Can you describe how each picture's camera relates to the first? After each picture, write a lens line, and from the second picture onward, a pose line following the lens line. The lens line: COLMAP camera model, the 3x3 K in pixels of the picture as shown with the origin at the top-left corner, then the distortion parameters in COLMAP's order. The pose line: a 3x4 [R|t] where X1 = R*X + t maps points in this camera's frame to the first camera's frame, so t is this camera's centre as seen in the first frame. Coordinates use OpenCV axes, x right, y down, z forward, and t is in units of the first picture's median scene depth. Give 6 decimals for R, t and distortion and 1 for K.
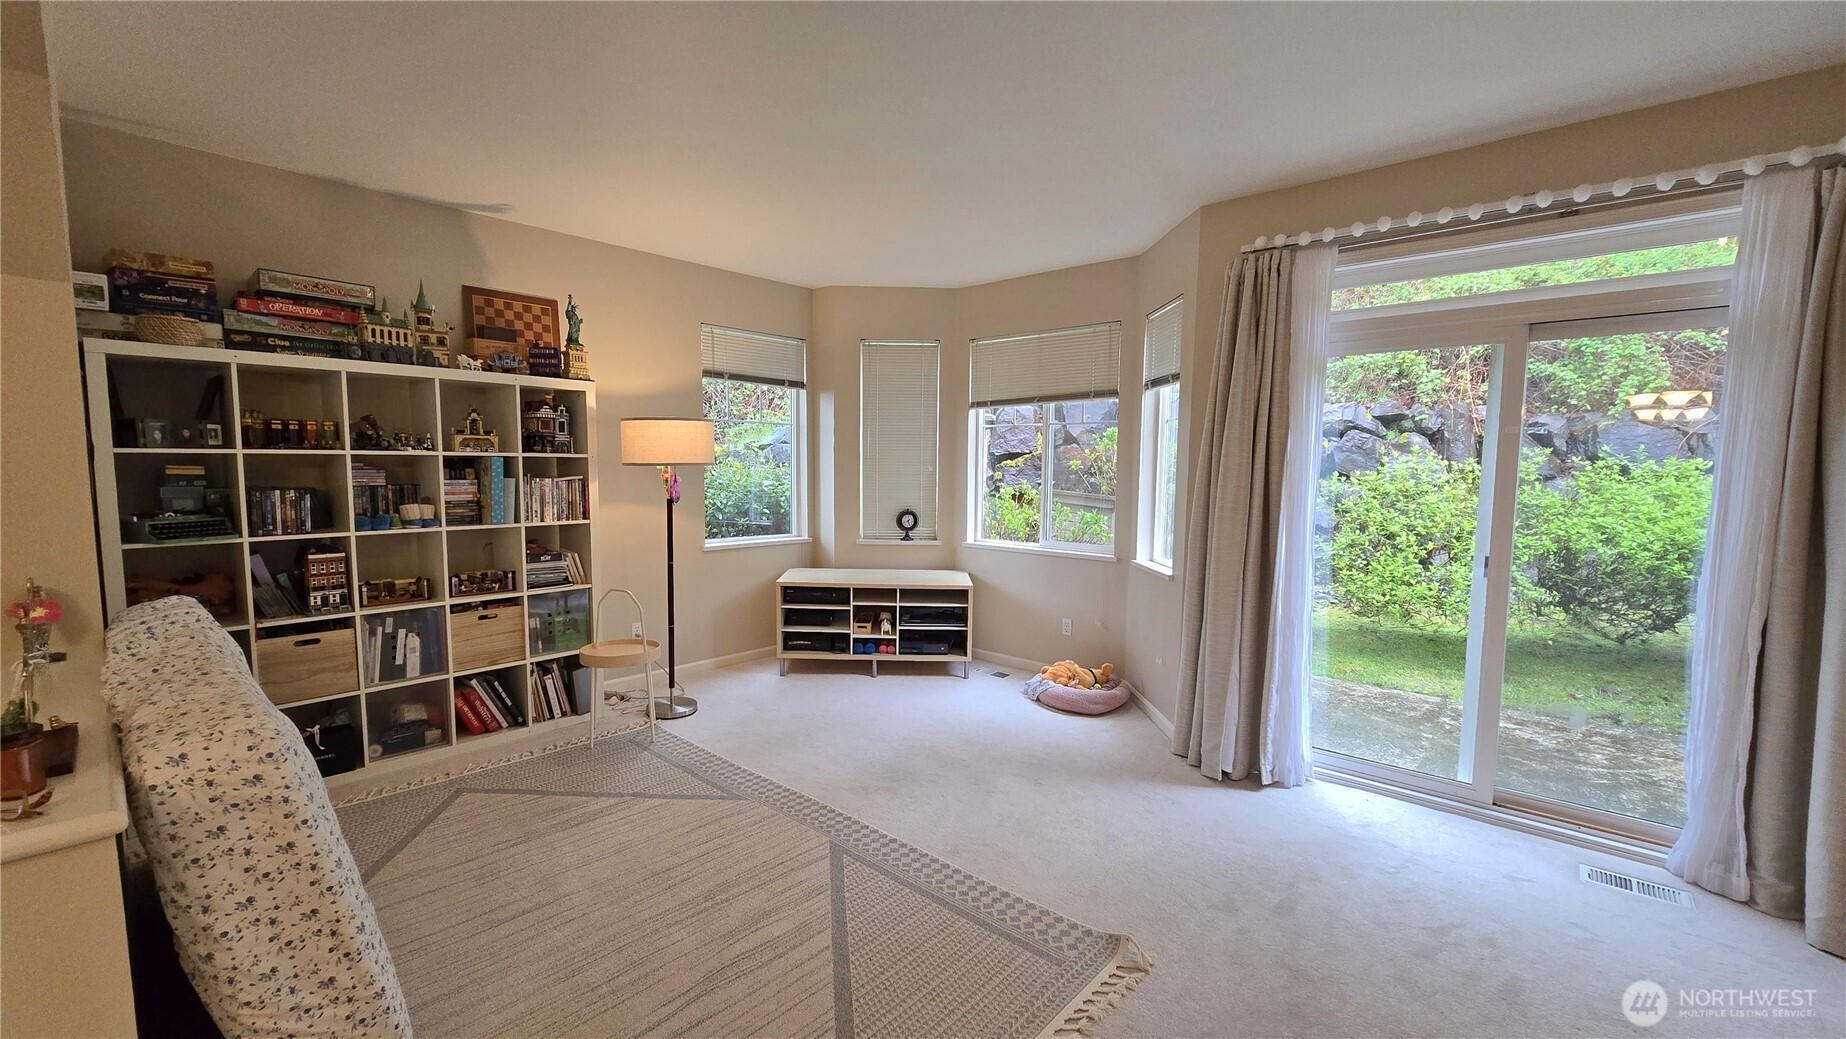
lens RADIAL K [[741.5, 0, 930.2], [0, 741.5, 532.7], [0, 0, 1]] dist [-0.004727, -0.000208]
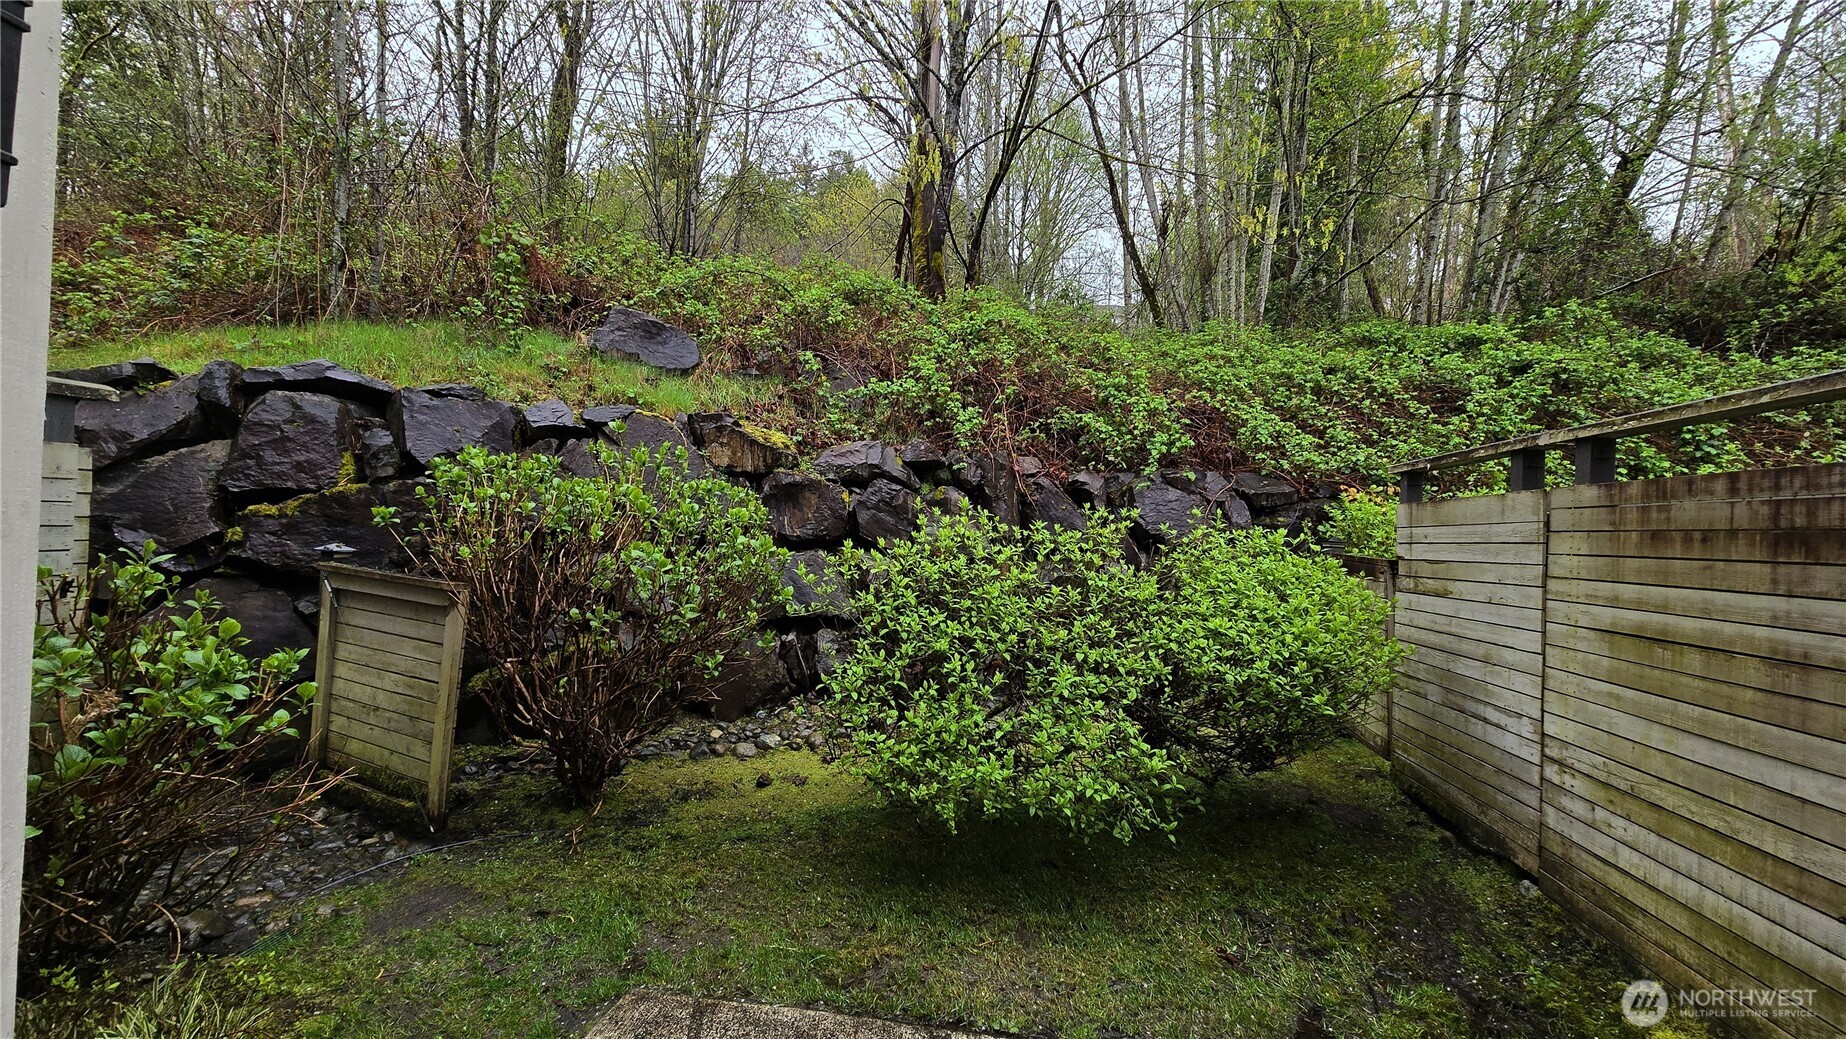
lens RADIAL K [[741.5, 0, 923.5], [0, 741.5, 519.2], [0, 0, 1]] dist [-0.004727, -0.000208]
pose [[0.846336, 0.027404, 0.531943, 0.247520], [0.023544, 0.995775, -0.088758, -0.038795], [-0.532128, 0.087643, 0.842115, 0.412429]]
